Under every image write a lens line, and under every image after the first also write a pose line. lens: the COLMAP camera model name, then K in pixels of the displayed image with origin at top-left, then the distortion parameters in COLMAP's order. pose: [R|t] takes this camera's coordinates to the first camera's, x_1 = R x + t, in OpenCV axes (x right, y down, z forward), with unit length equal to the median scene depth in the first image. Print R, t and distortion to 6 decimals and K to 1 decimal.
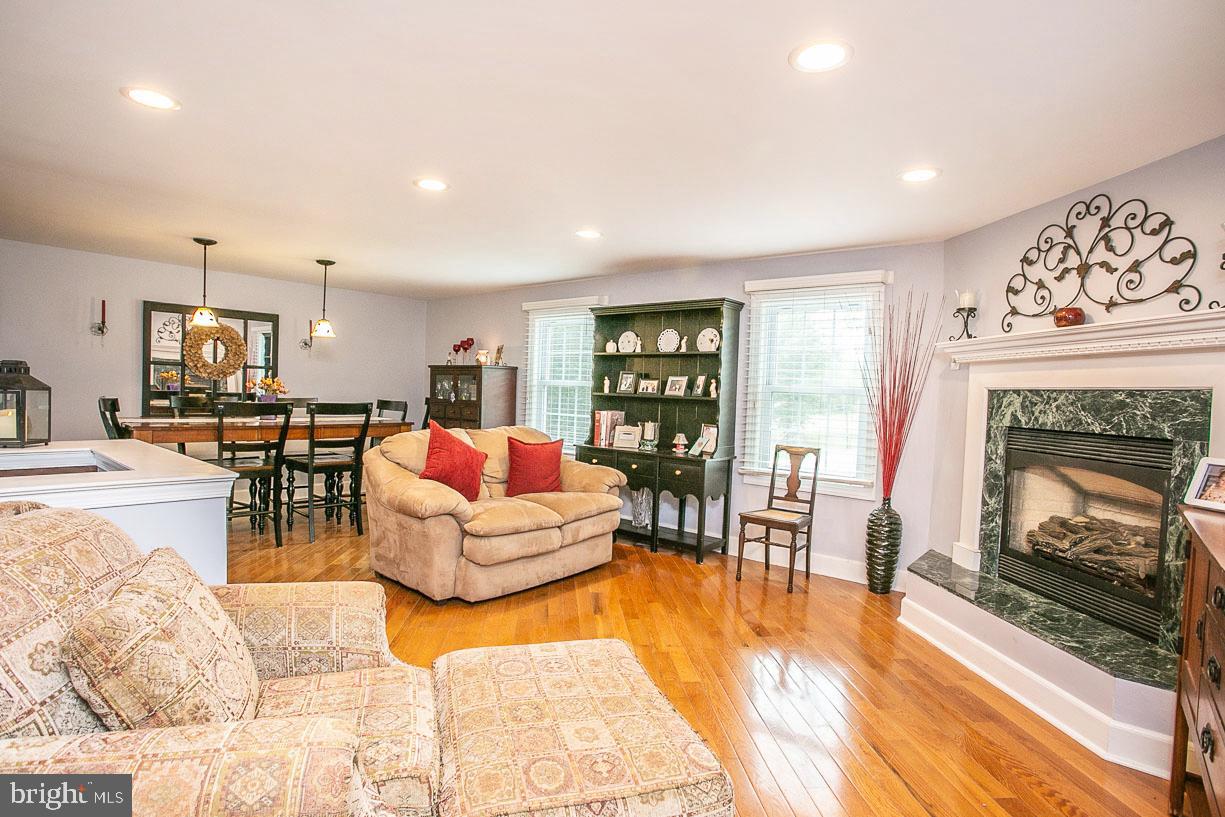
lens RADIAL K [[625.9, 0, 603.0], [0, 625.9, 405.2], [0, 0, 1]] dist [-0.044906, 0.018740]
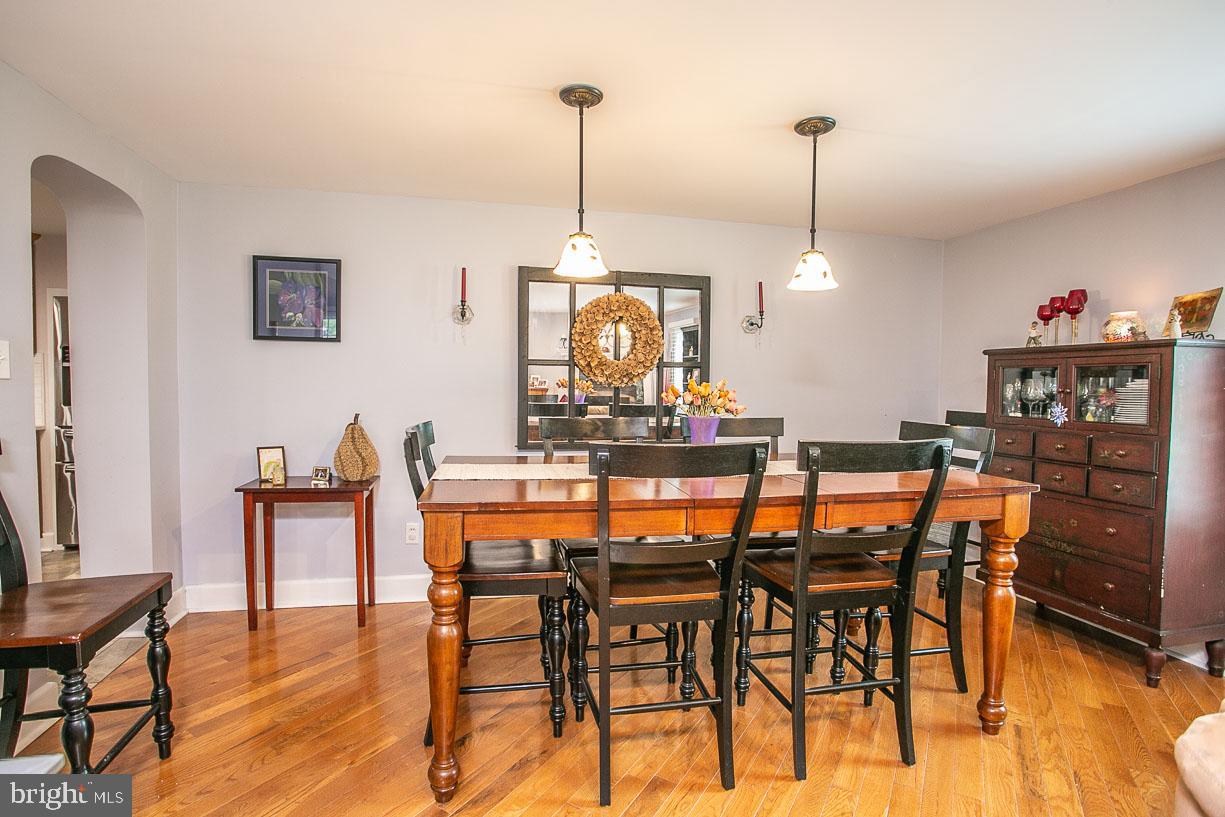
lens RADIAL K [[625.9, 0, 607.2], [0, 625.9, 412.9], [0, 0, 1]] dist [-0.044906, 0.018740]
pose [[0.814619, 0.000205, -0.579996, -0.276547], [-0.000012, 1.000000, 0.000337, -0.016086], [0.579996, -0.000268, 0.814619, 0.488561]]
